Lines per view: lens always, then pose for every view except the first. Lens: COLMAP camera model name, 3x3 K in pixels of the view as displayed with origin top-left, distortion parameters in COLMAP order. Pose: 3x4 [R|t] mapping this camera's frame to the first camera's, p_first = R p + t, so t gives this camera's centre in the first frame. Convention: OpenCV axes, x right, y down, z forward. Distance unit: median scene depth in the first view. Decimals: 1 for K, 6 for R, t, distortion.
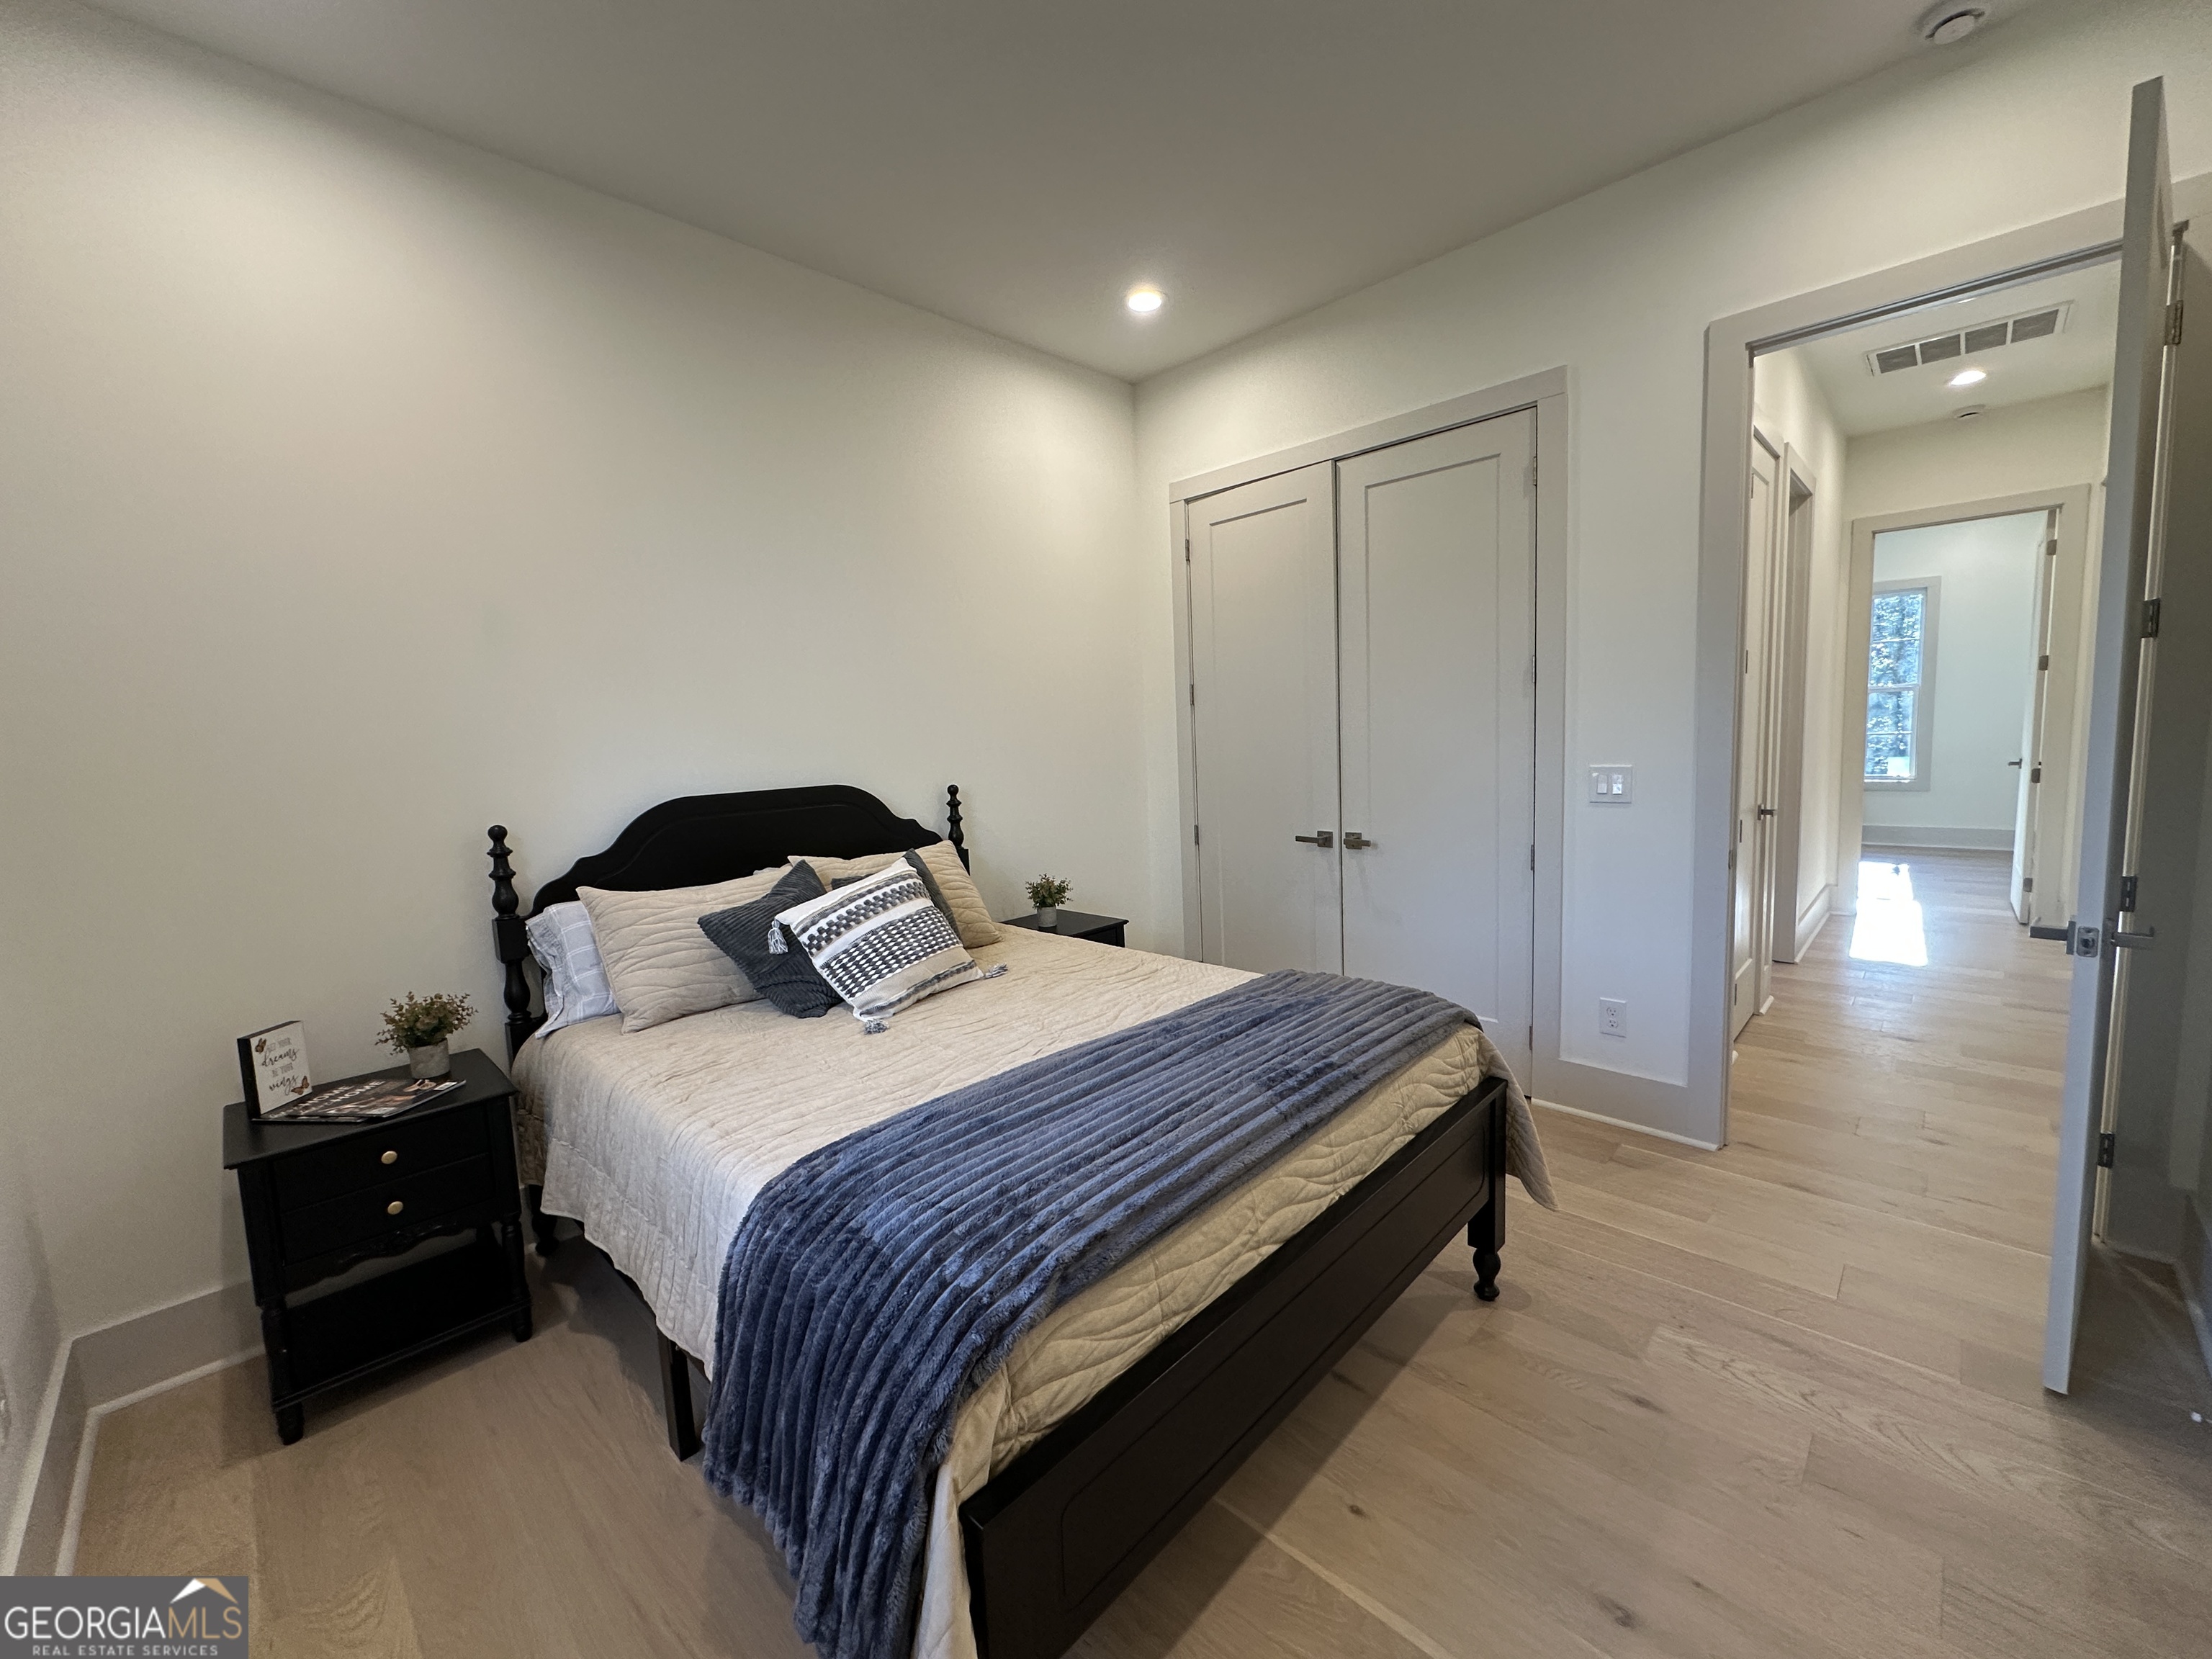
lens RADIAL K [[879.3, 0, 1102.9], [0, 879.3, 826.6], [0, 0, 1]] dist [-0.008082, 0.000139]
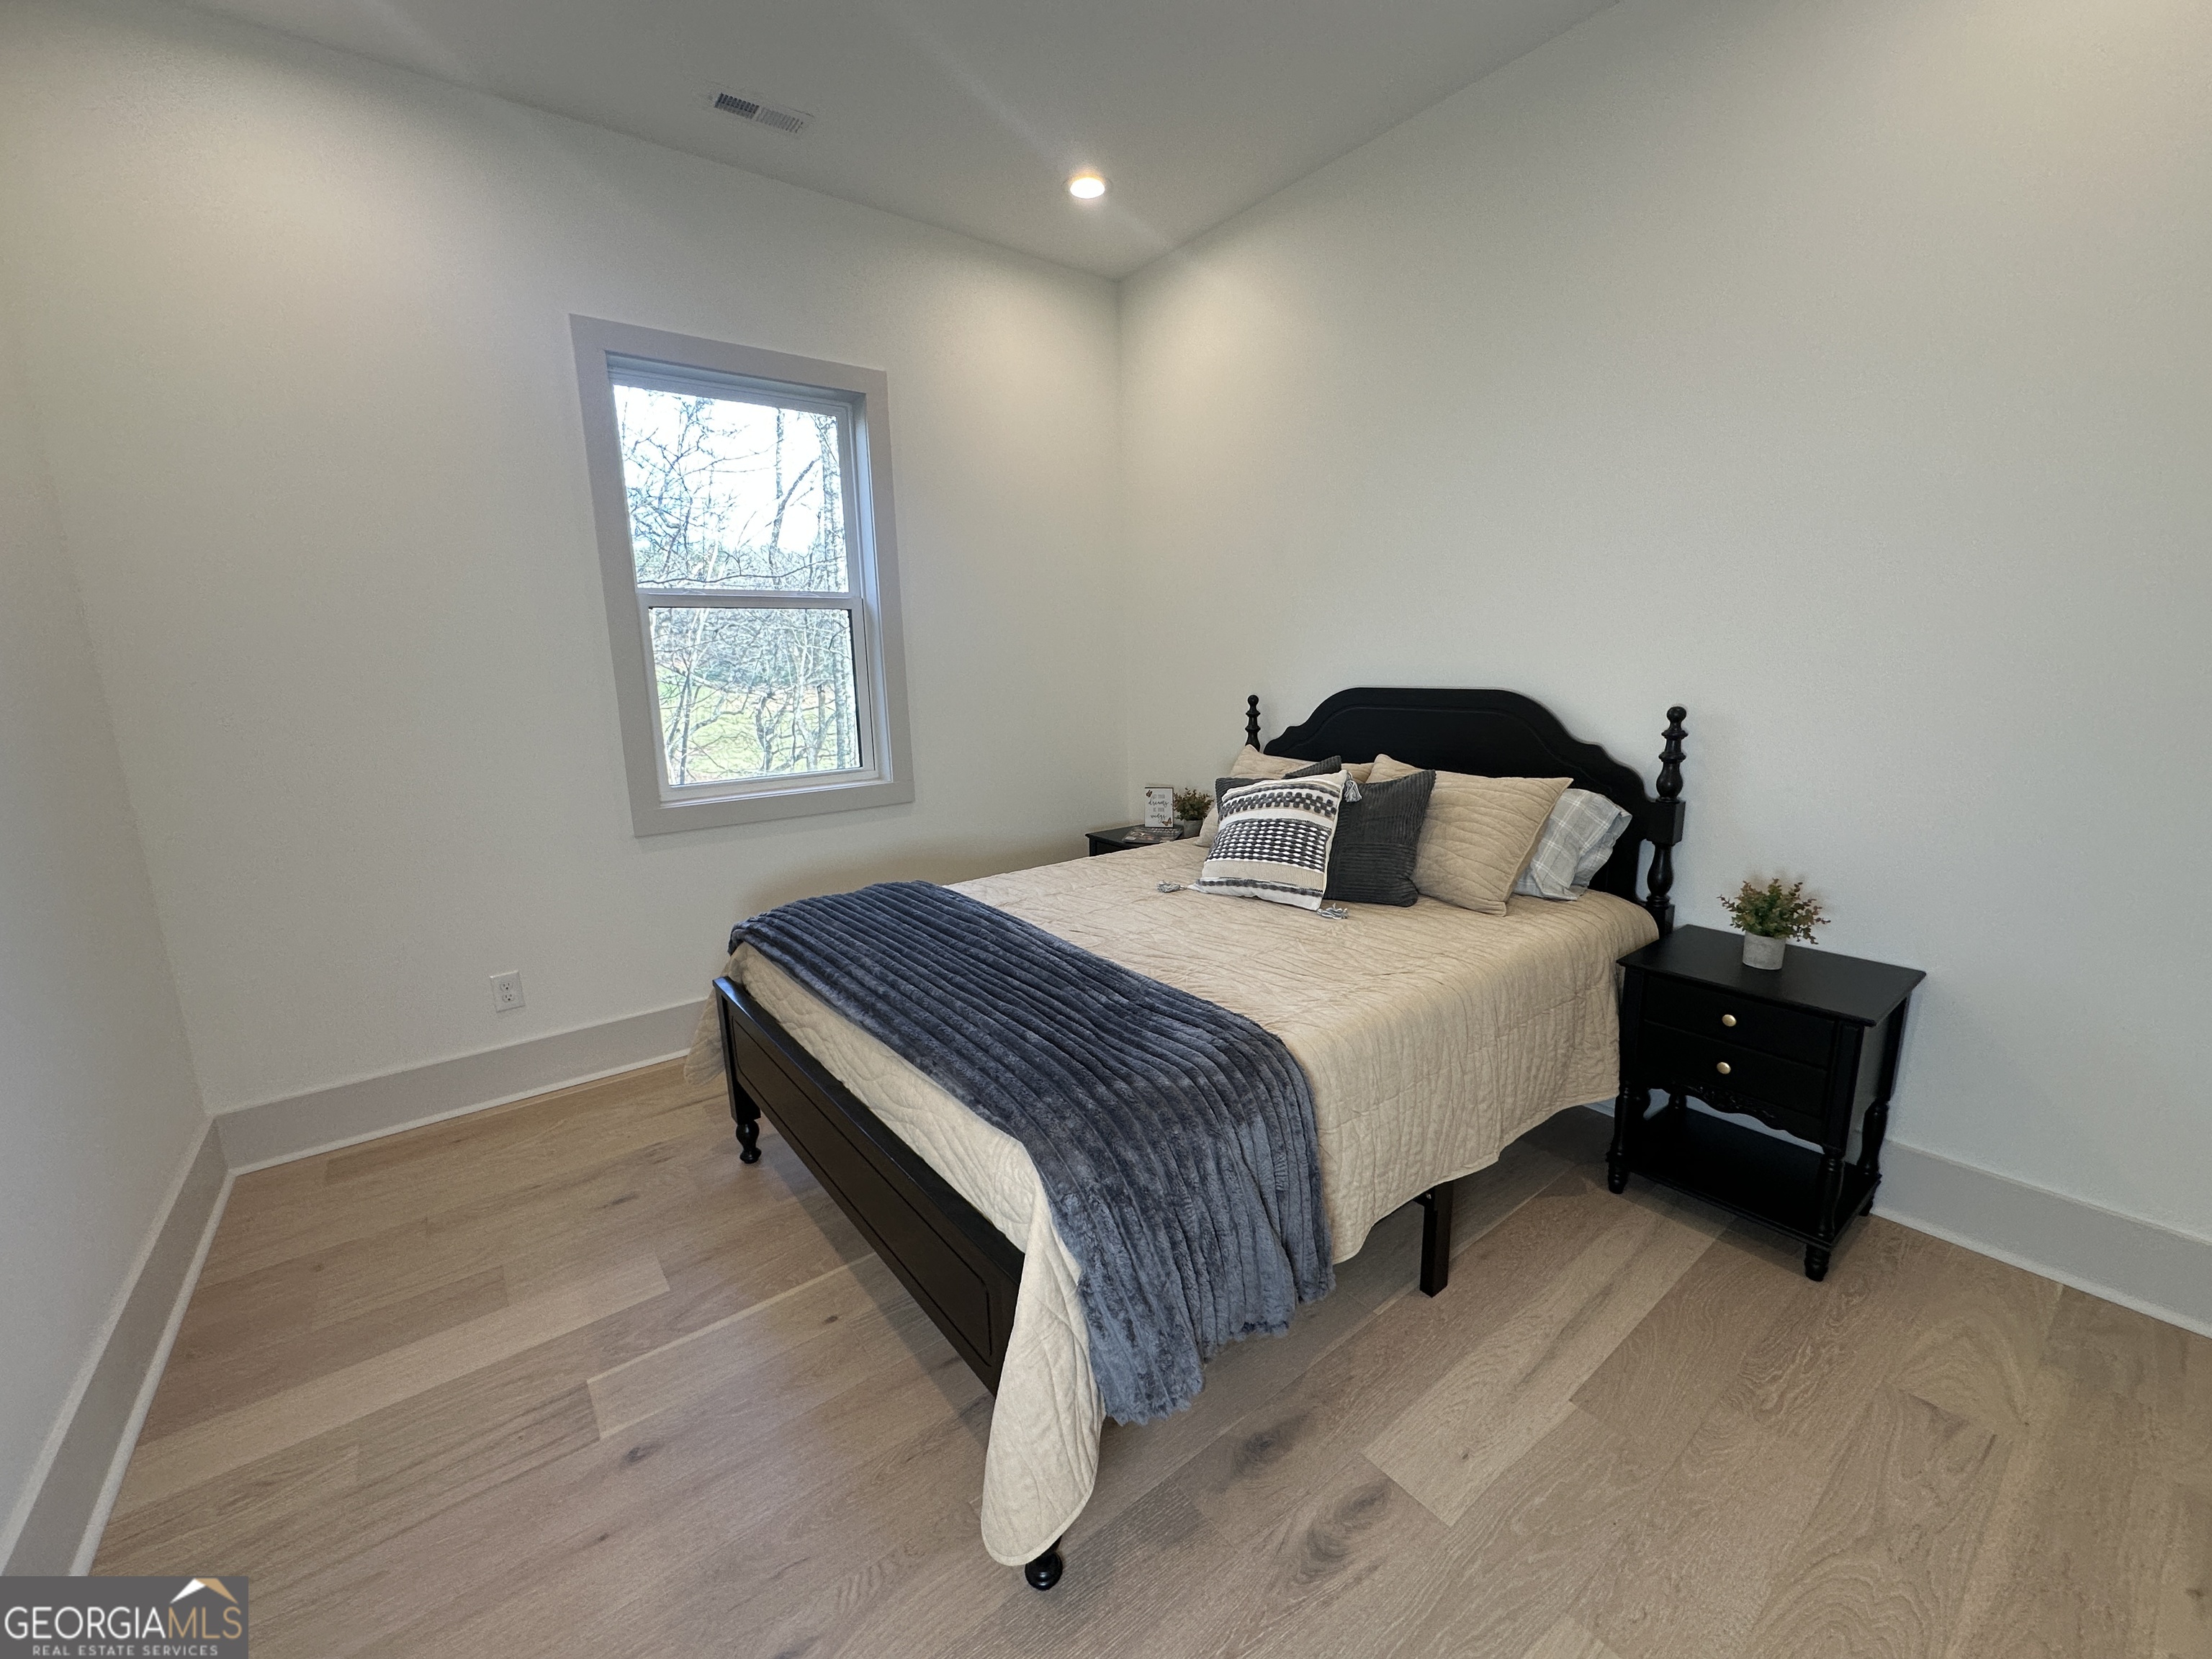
lens RADIAL K [[879.3, 0, 1102.0], [0, 879.3, 833.9], [0, 0, 1]] dist [-0.008082, 0.000139]
pose [[-0.131227, 0.241634, -0.961453, 0.790952], [-0.077002, 0.964426, 0.252891, -0.126108], [0.988357, 0.107220, -0.107952, 0.908915]]
